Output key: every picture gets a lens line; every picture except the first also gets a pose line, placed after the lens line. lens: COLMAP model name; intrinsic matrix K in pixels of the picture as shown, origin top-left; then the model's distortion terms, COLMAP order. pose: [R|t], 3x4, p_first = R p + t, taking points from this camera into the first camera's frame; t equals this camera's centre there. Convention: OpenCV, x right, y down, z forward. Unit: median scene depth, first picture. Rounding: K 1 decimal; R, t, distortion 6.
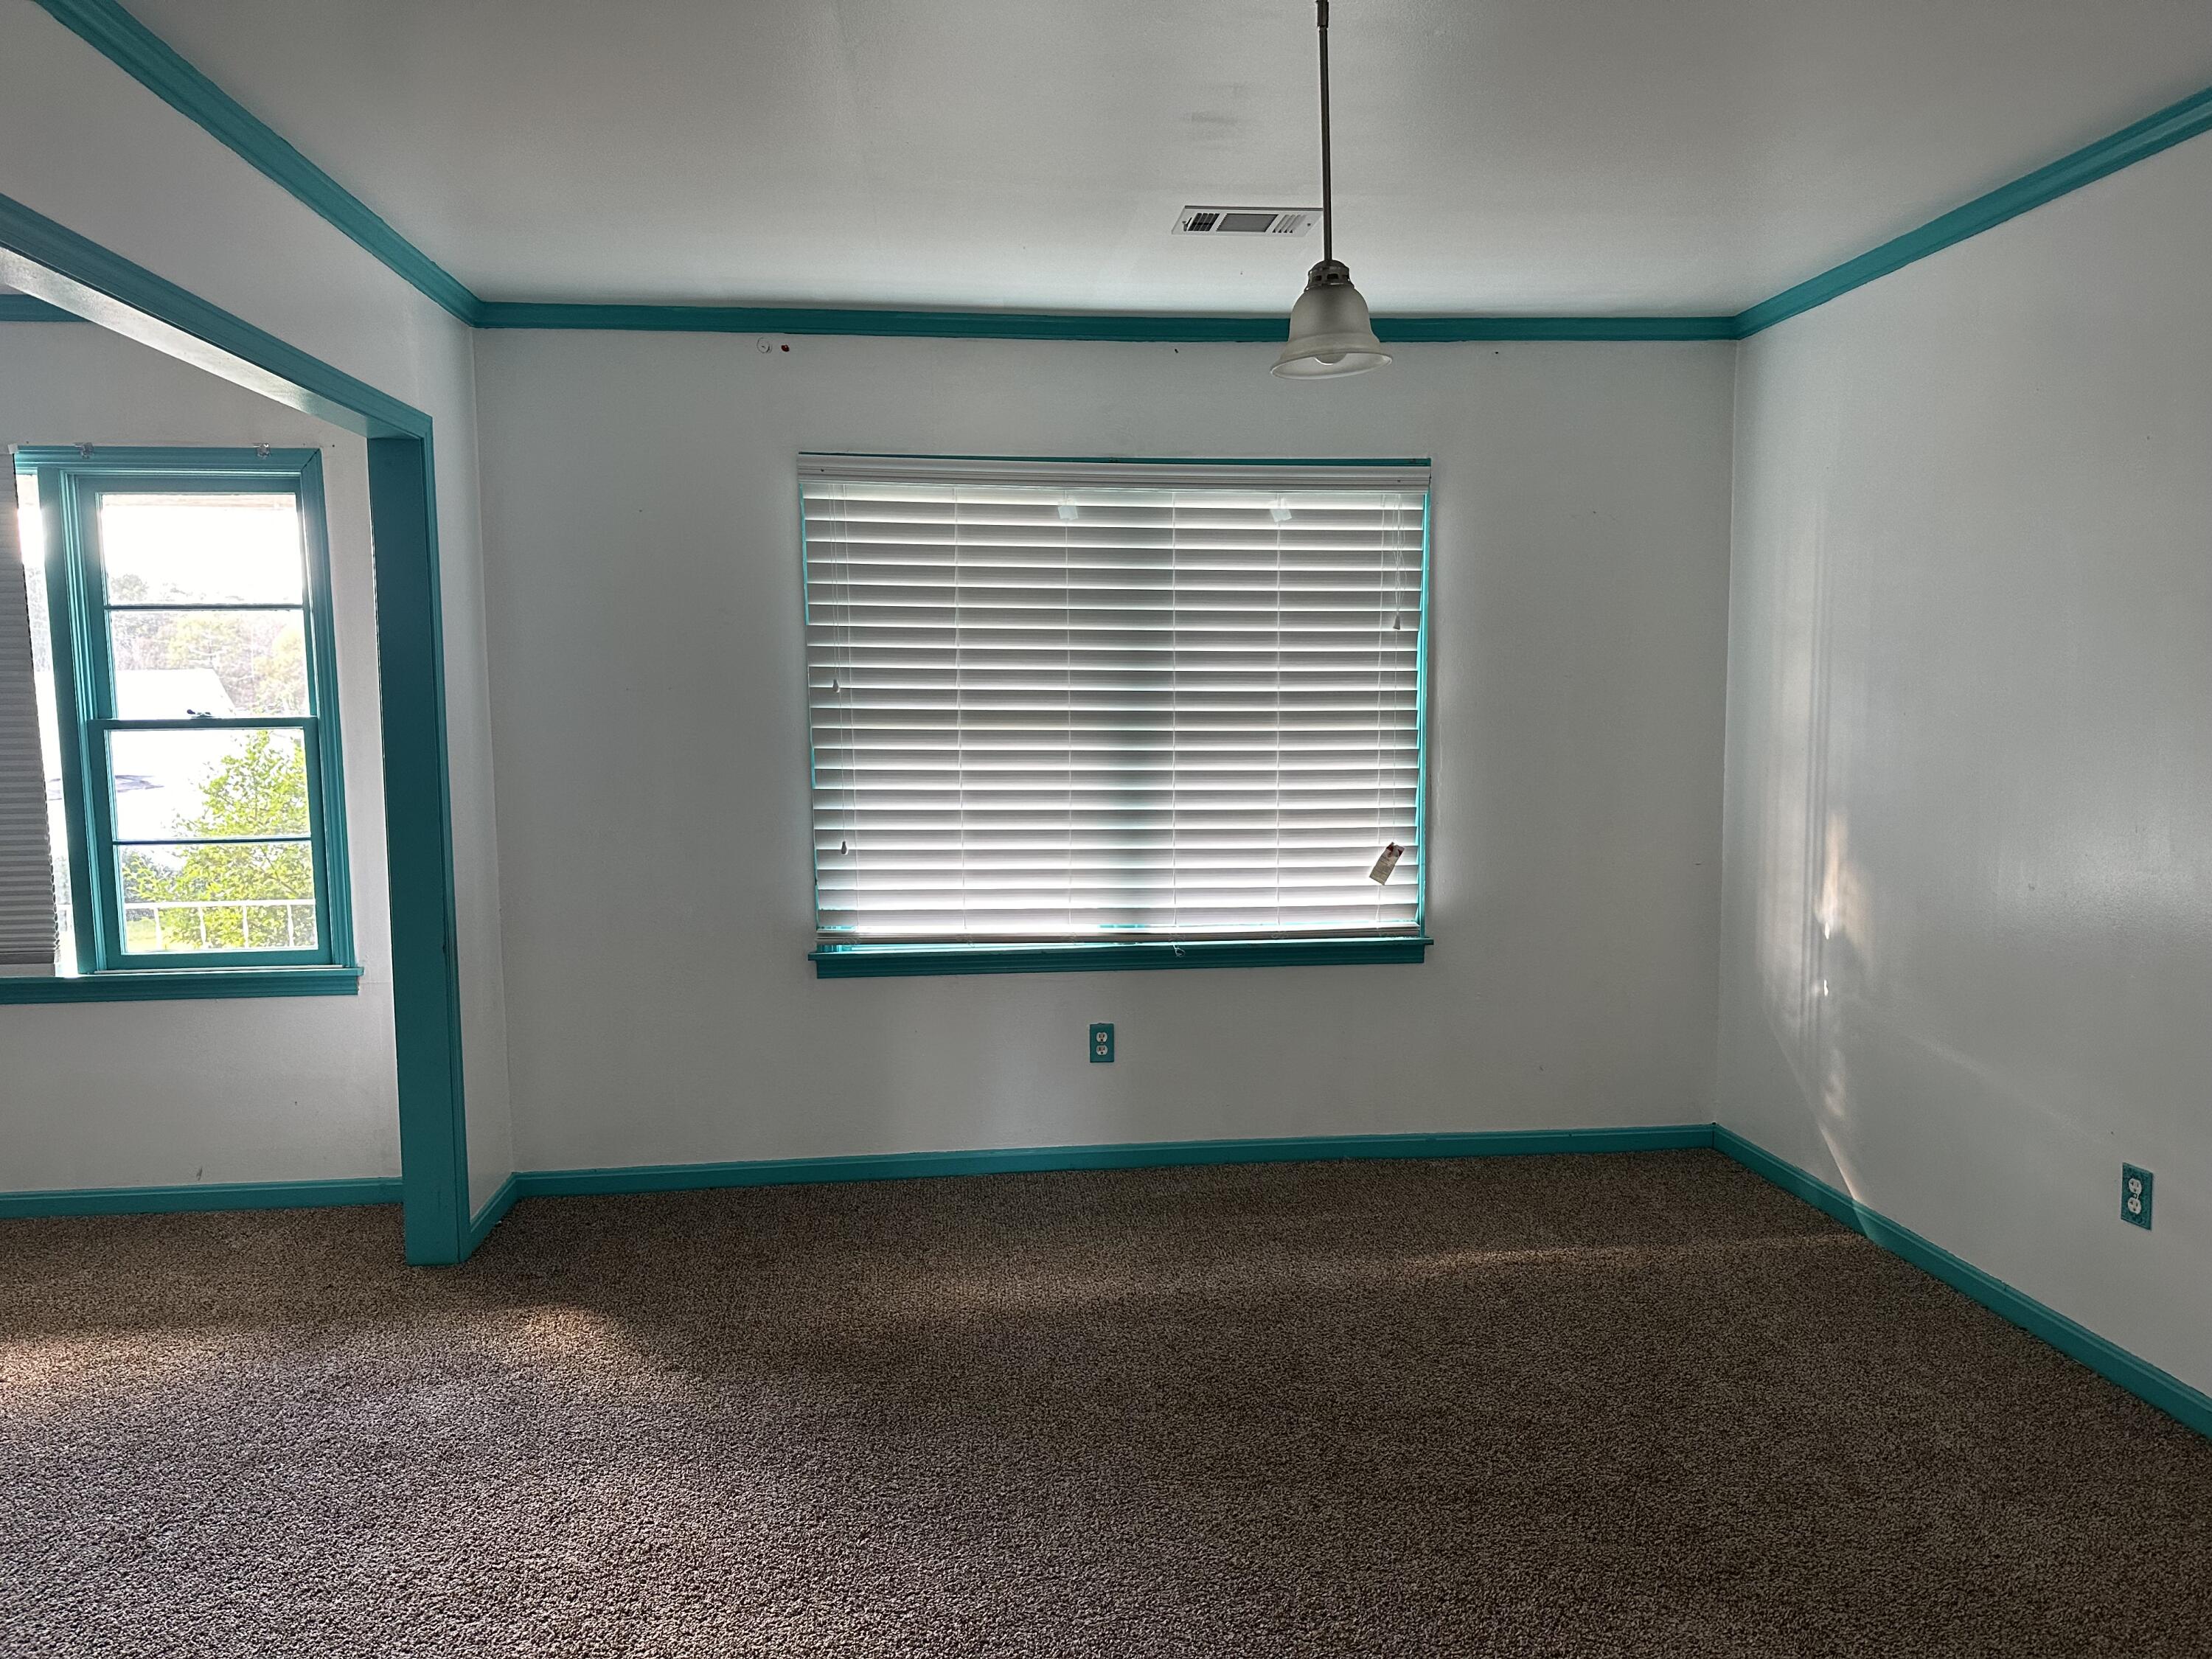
lens RADIAL K [[1435.1, 0, 1068.6], [0, 1435.1, 777.7], [0, 0, 1]] dist [-0.020179, 0.000052]
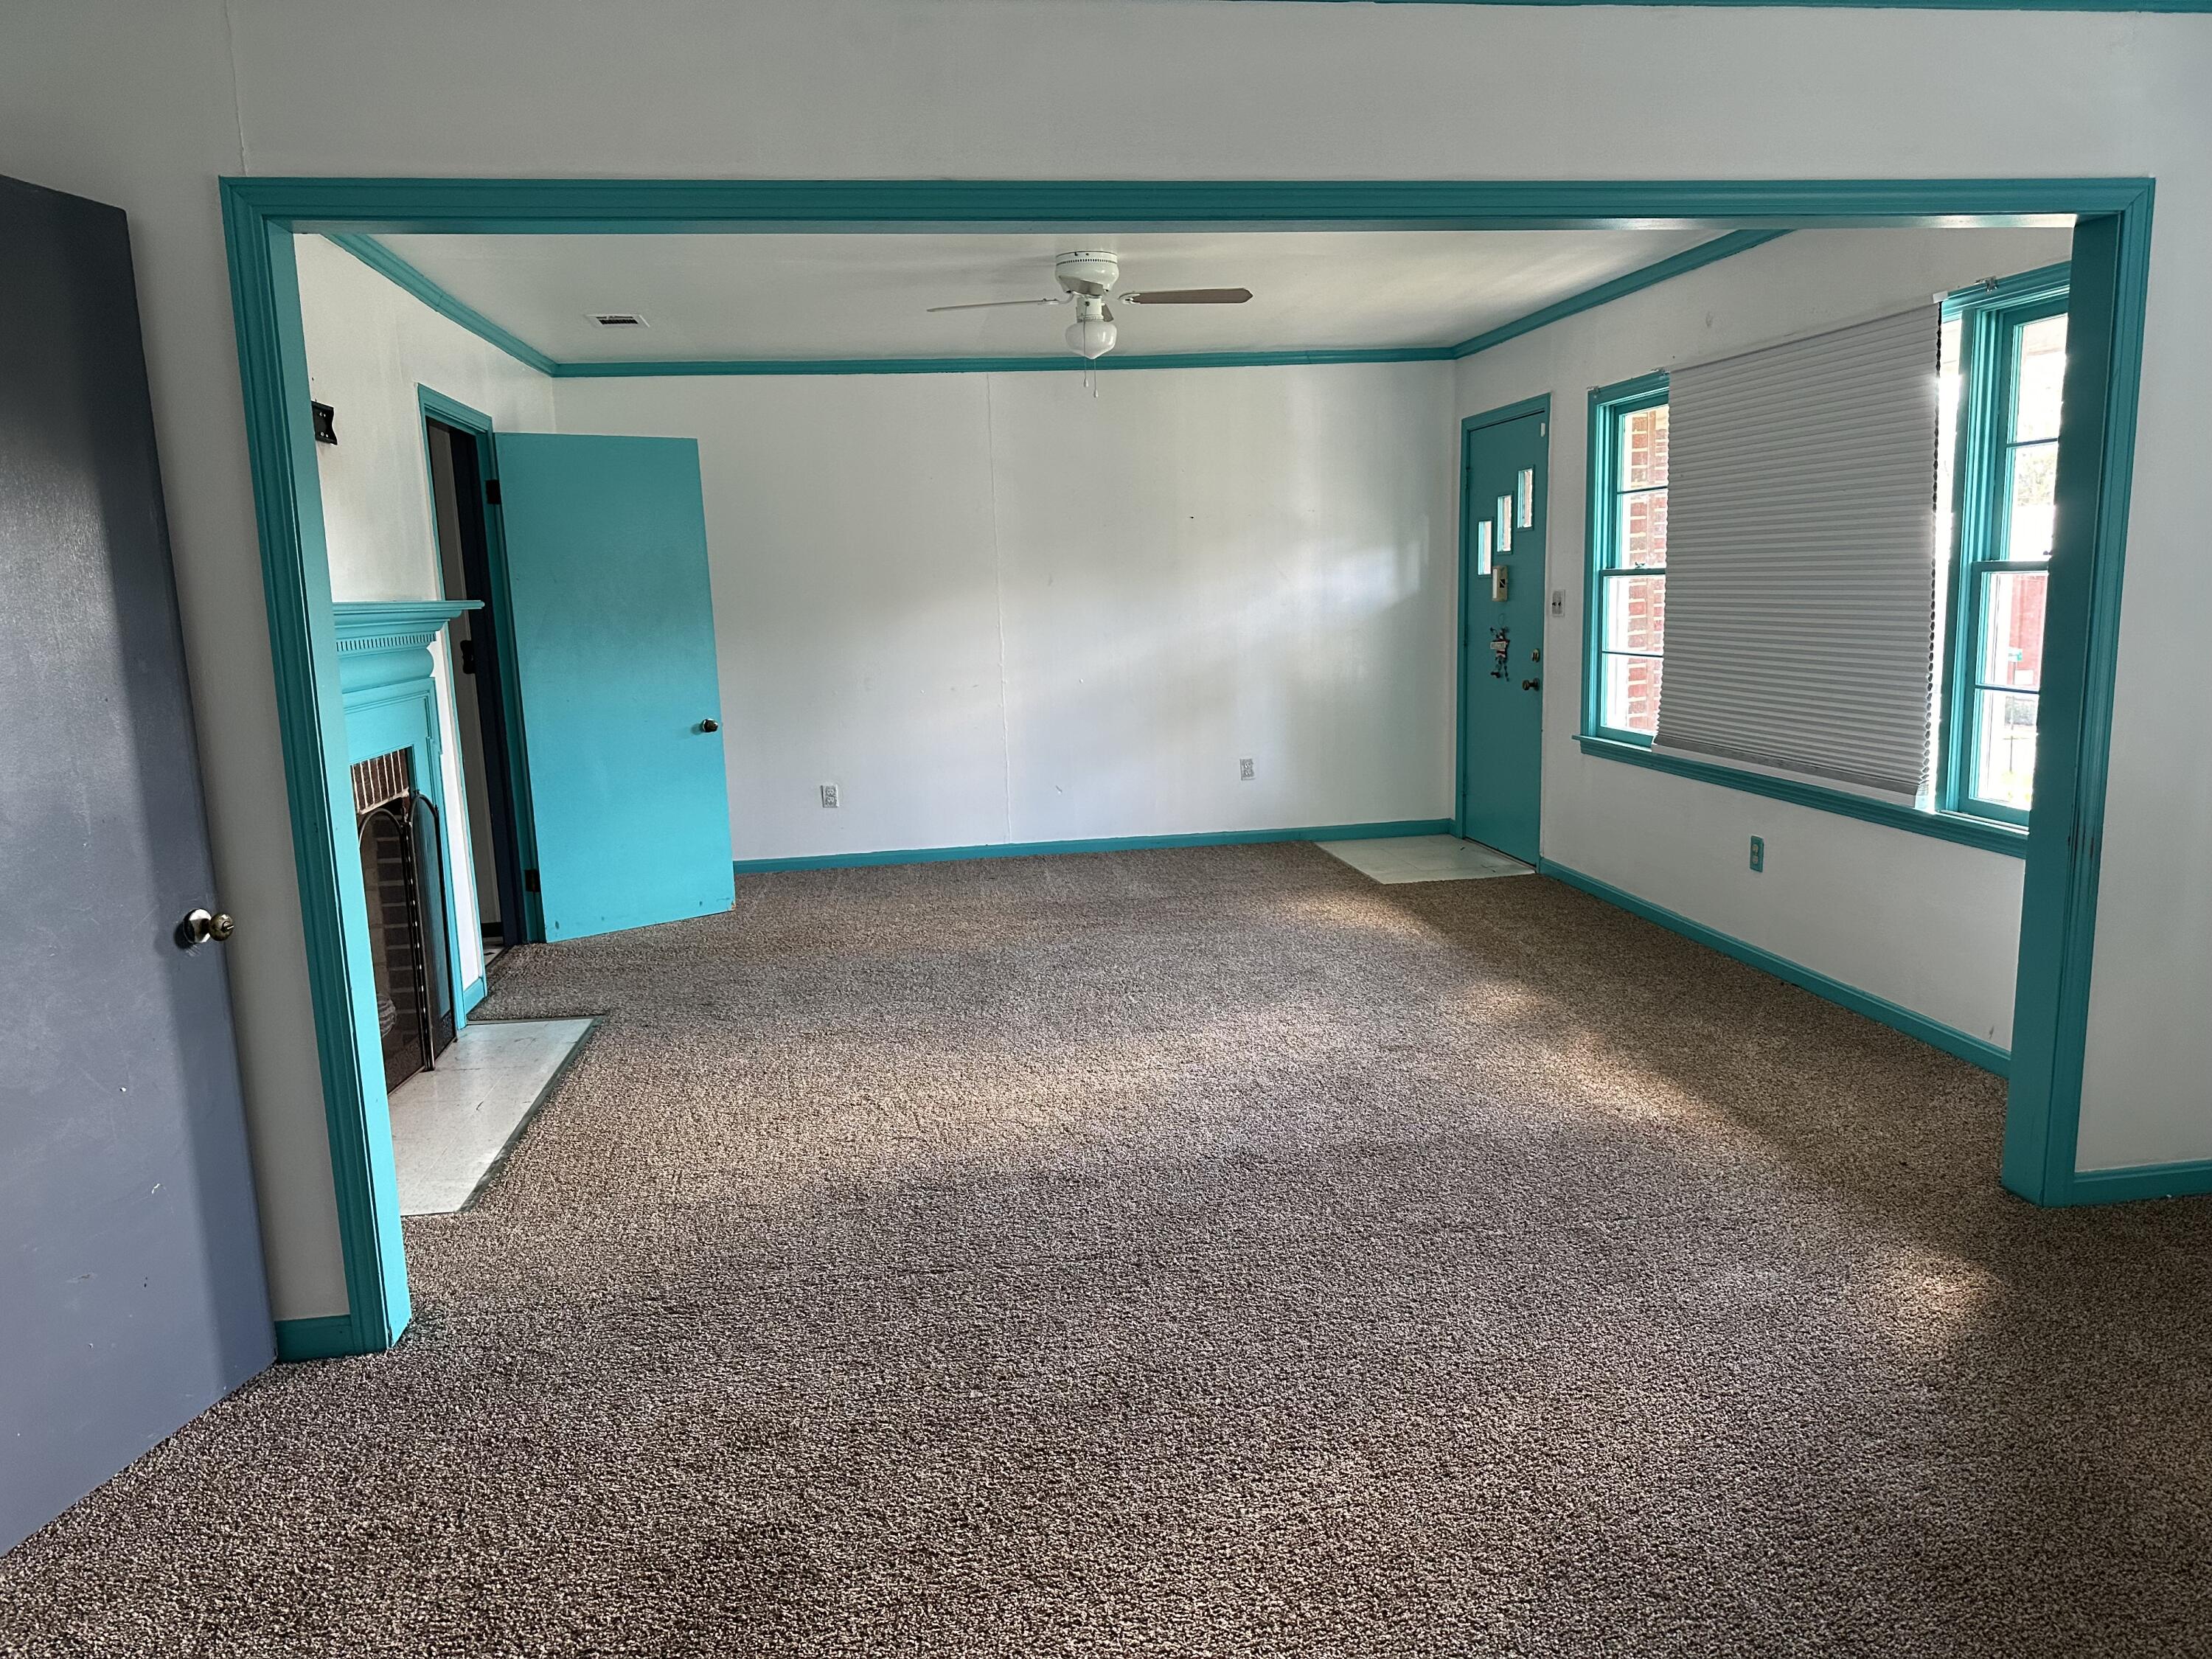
lens RADIAL K [[1435.1, 0, 1068.6], [0, 1435.1, 777.7], [0, 0, 1]] dist [-0.020179, 0.000052]
pose [[0.054823, 0.144915, -0.987924, 0.283877], [-0.023833, 0.989320, 0.143797, -0.018794], [0.998212, 0.015662, 0.057691, 0.304243]]
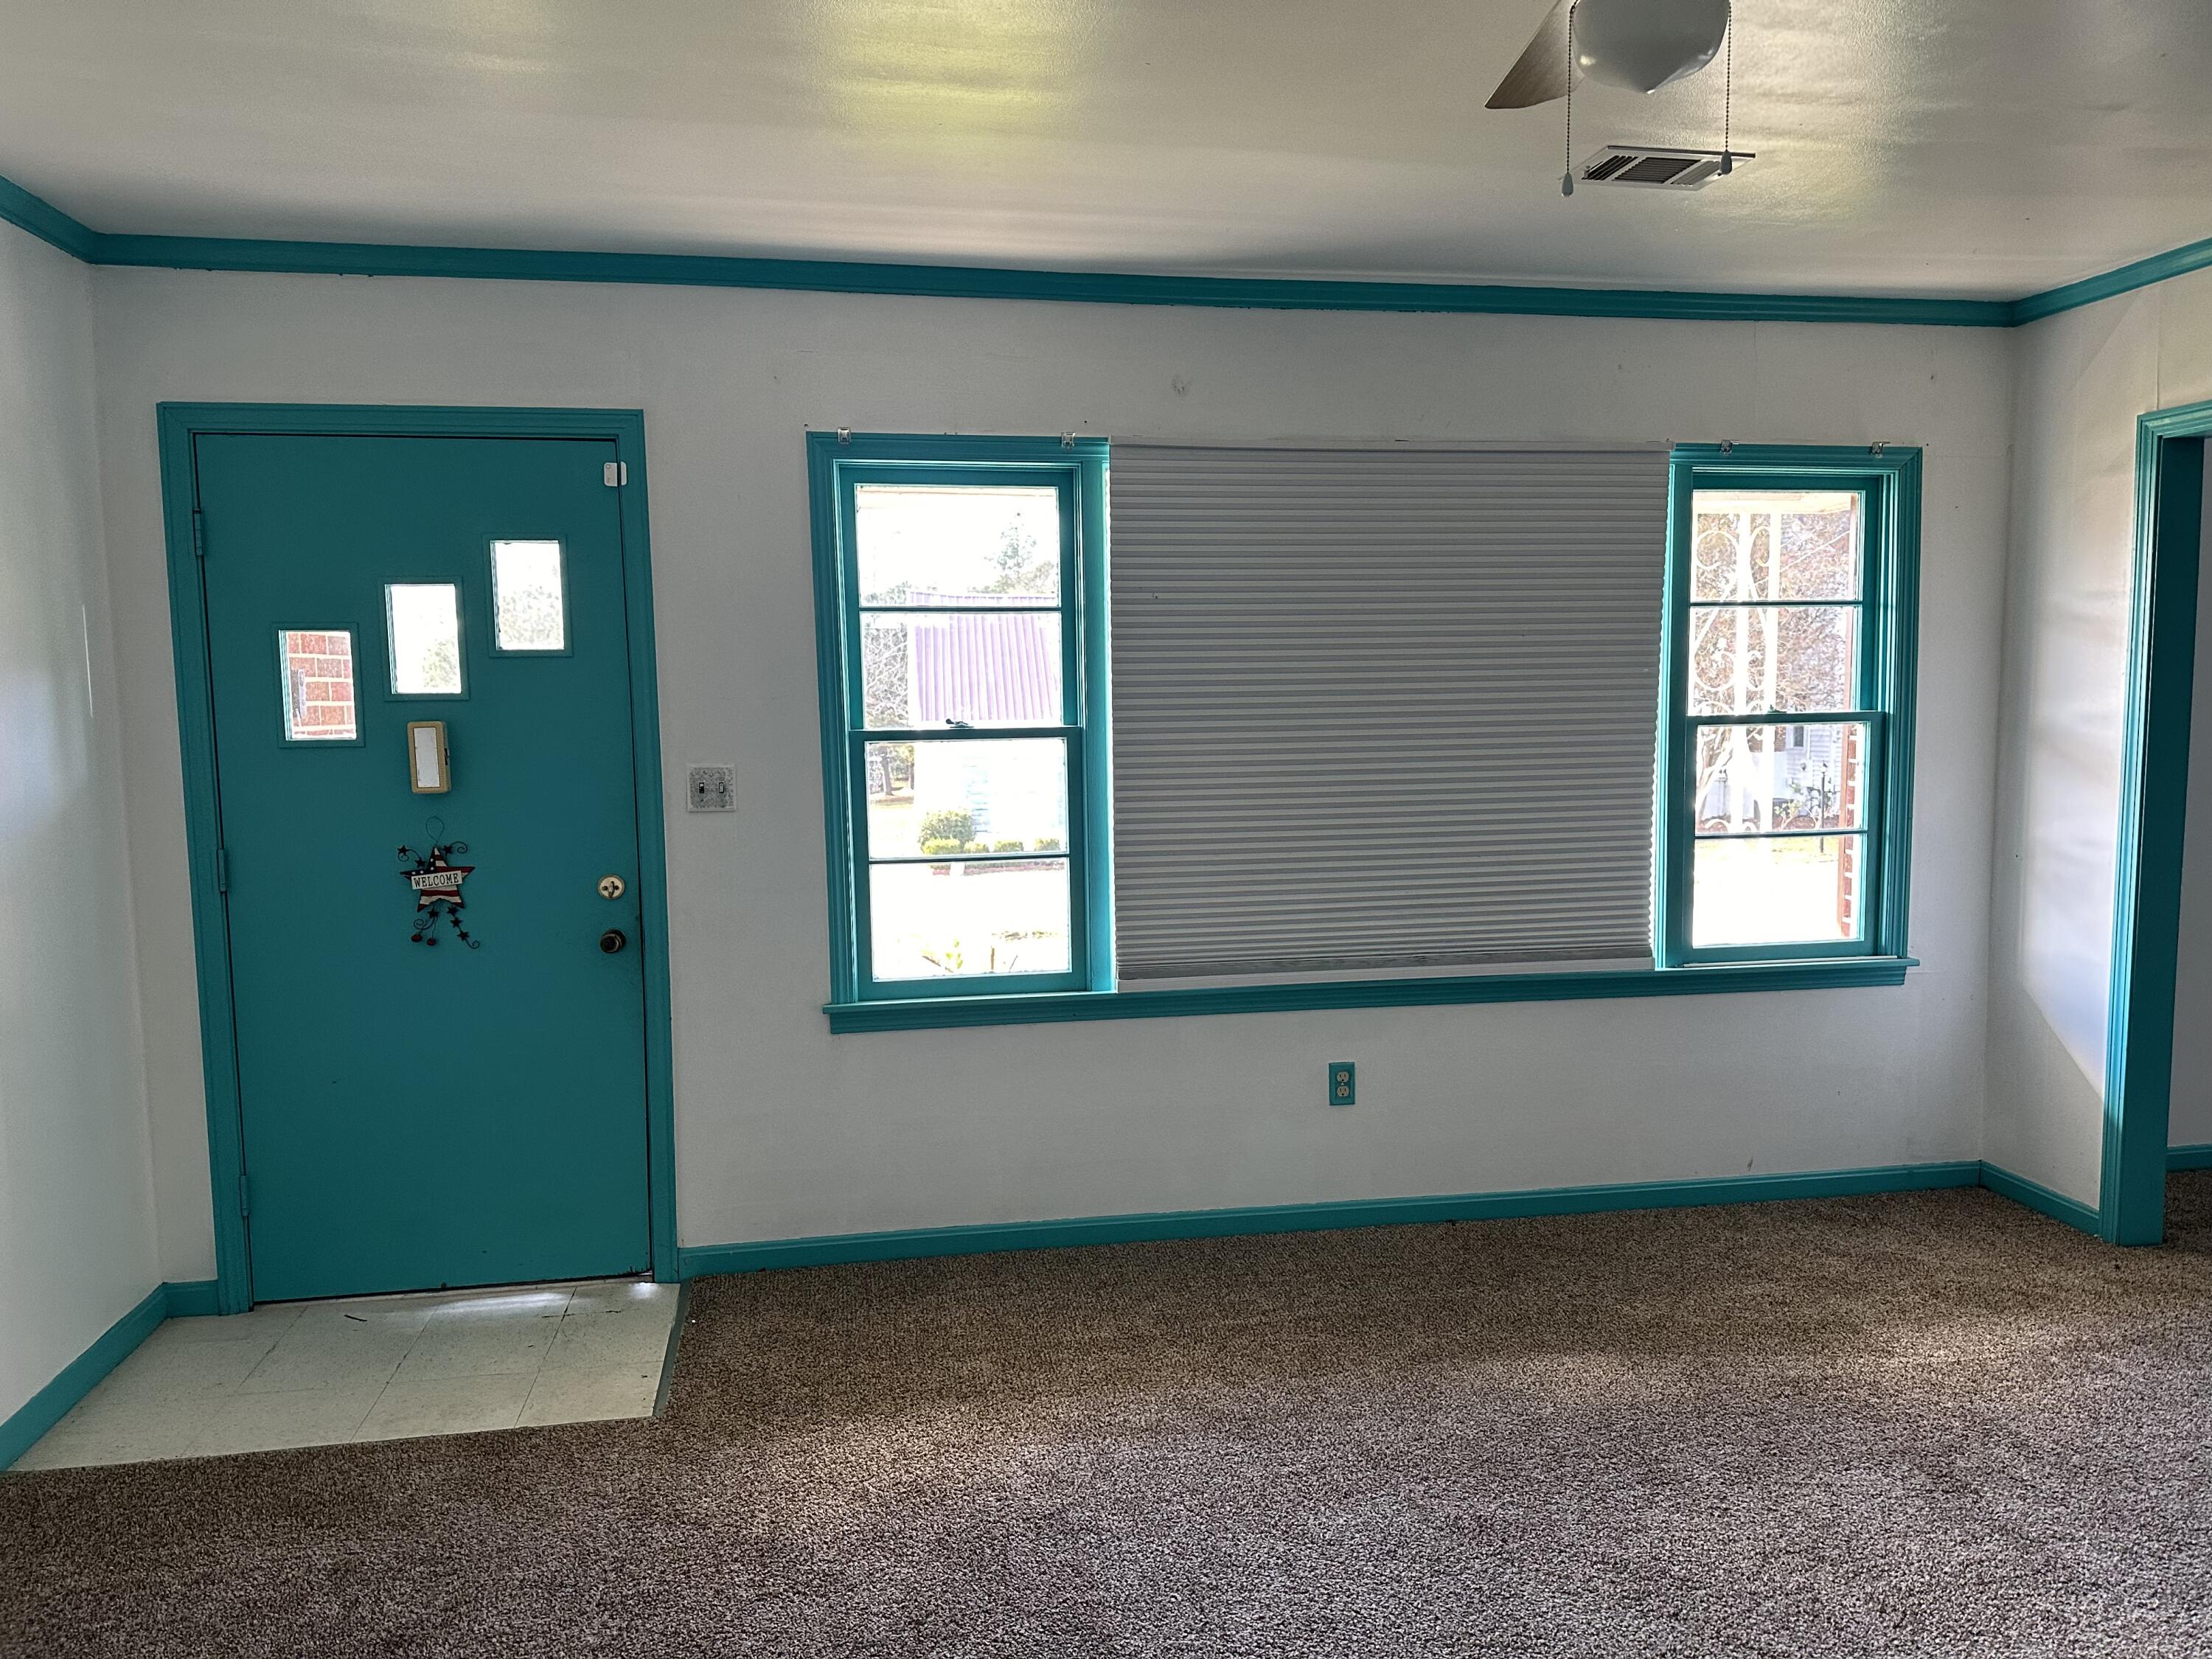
lens RADIAL K [[1597.5, 0, 1106.0], [0, 1597.5, 829.5], [0, 0, 1]] dist [0.161226, -0.249233]
pose [[0.995526, -0.009619, 0.093995, -1.173547], [0.008243, 0.999853, 0.015023, 0.018584], [-0.094126, -0.014181, 0.995459, -0.110839]]
